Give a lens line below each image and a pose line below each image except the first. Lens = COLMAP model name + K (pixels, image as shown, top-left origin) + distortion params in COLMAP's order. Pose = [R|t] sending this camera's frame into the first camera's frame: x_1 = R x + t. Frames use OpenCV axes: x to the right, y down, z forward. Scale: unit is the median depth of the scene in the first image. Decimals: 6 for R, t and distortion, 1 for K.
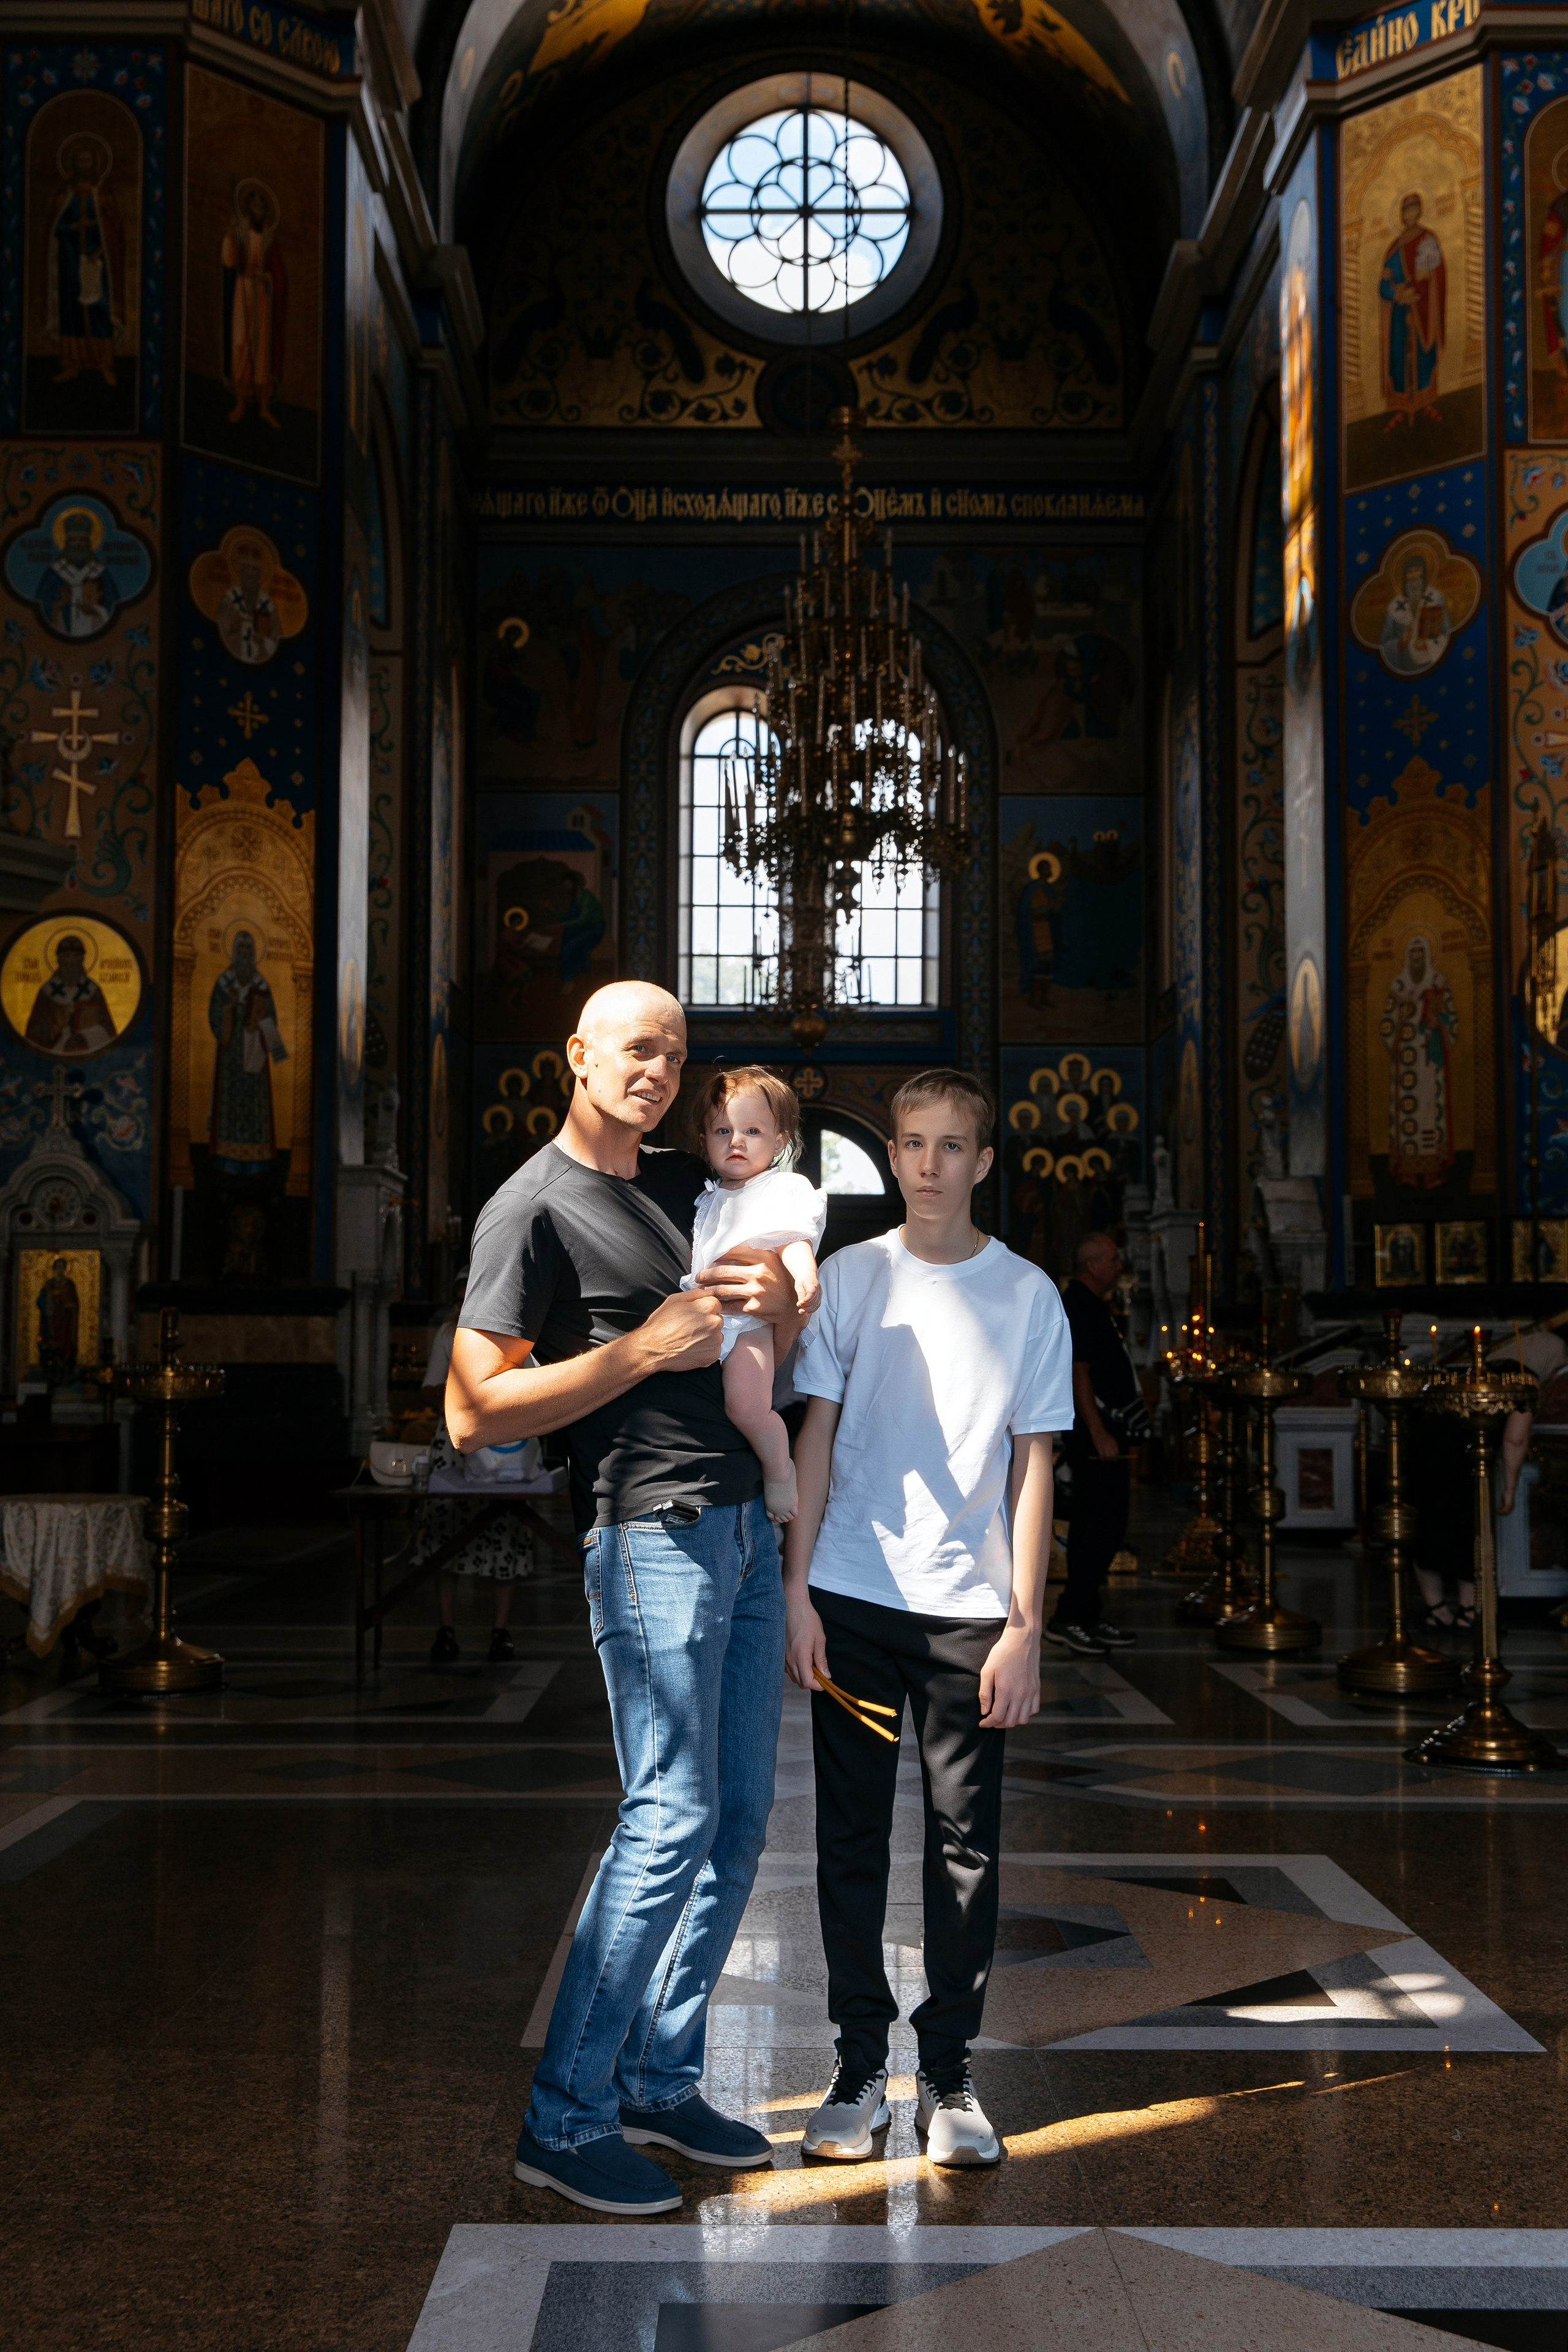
lens RADIAL K [[2337.7, 0, 773.3], [0, 2337.7, 1193.8], [0, 0, 1]] dist [0.018227, 0.000000]
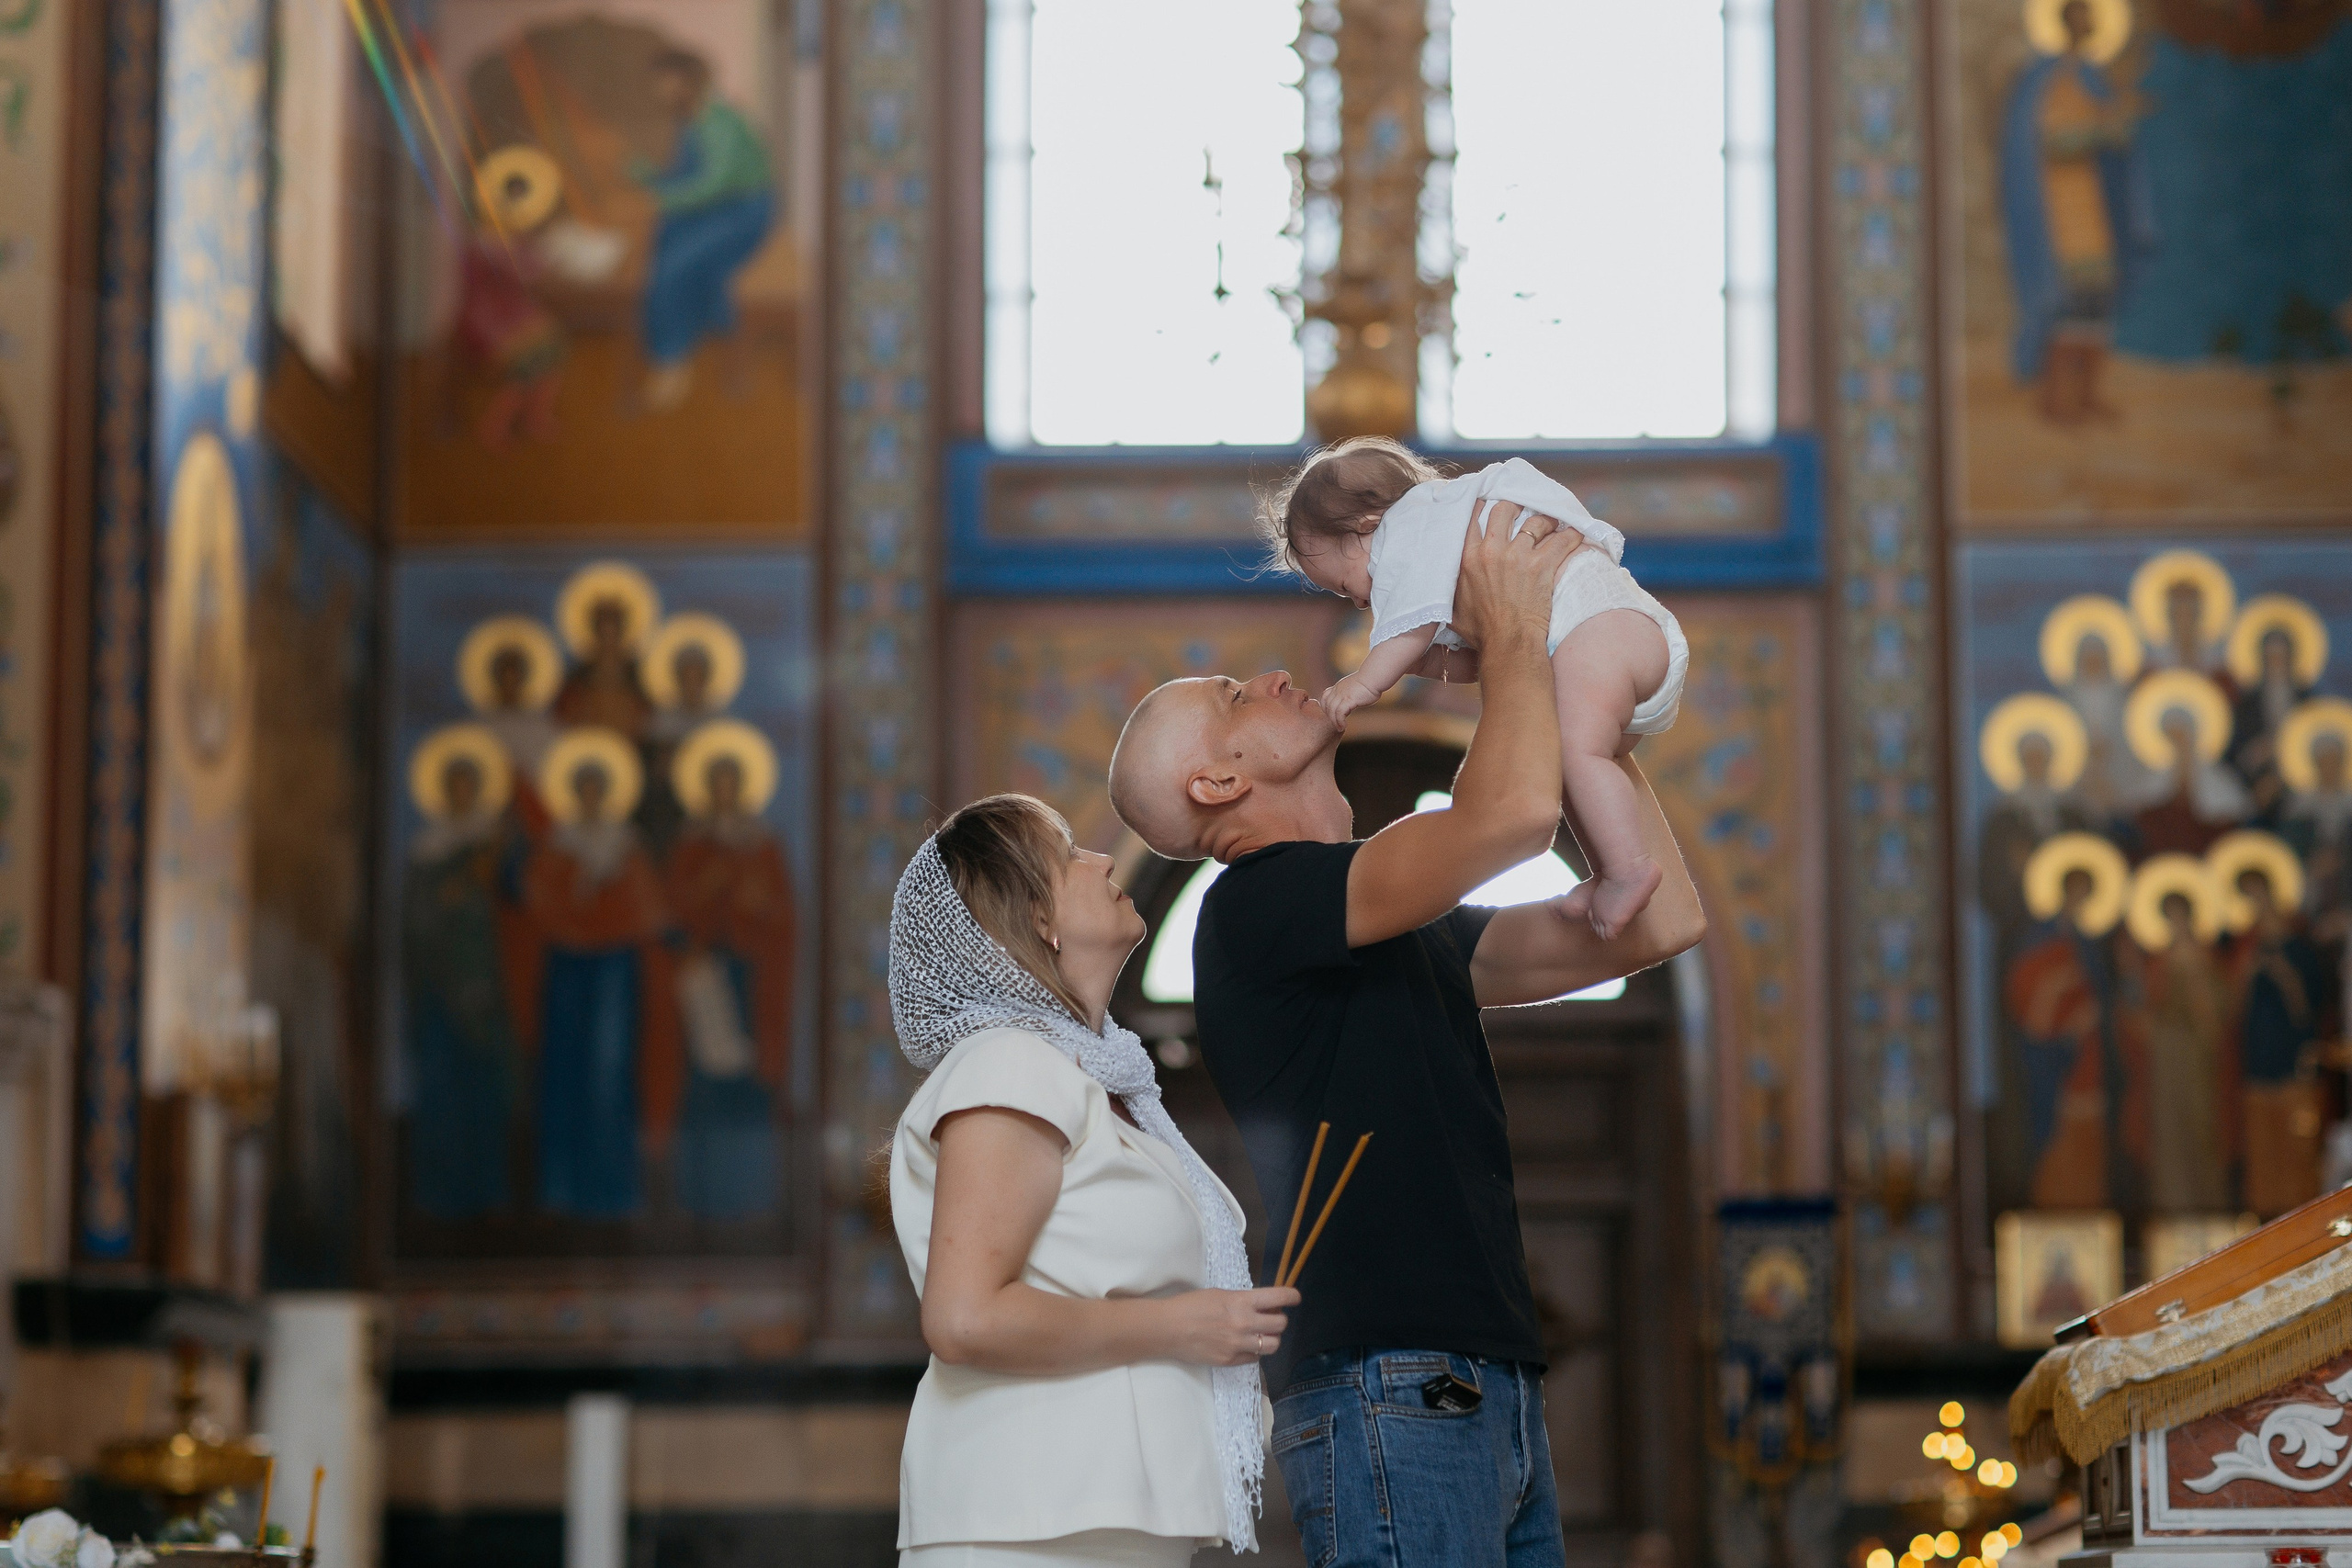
lens RADIAL K [[5589.1, 0, 1172.0], [0, 5589.1, 789.0], [0, 0, 1]] dist [0.085719, 0.000000]
pose [[0.999365, -0.010884, -0.033930, 0.011847], [0.008509, 0.997555, -0.069372, 0.027235], [0.034602, 0.069039, 0.997014, 0.200229]]
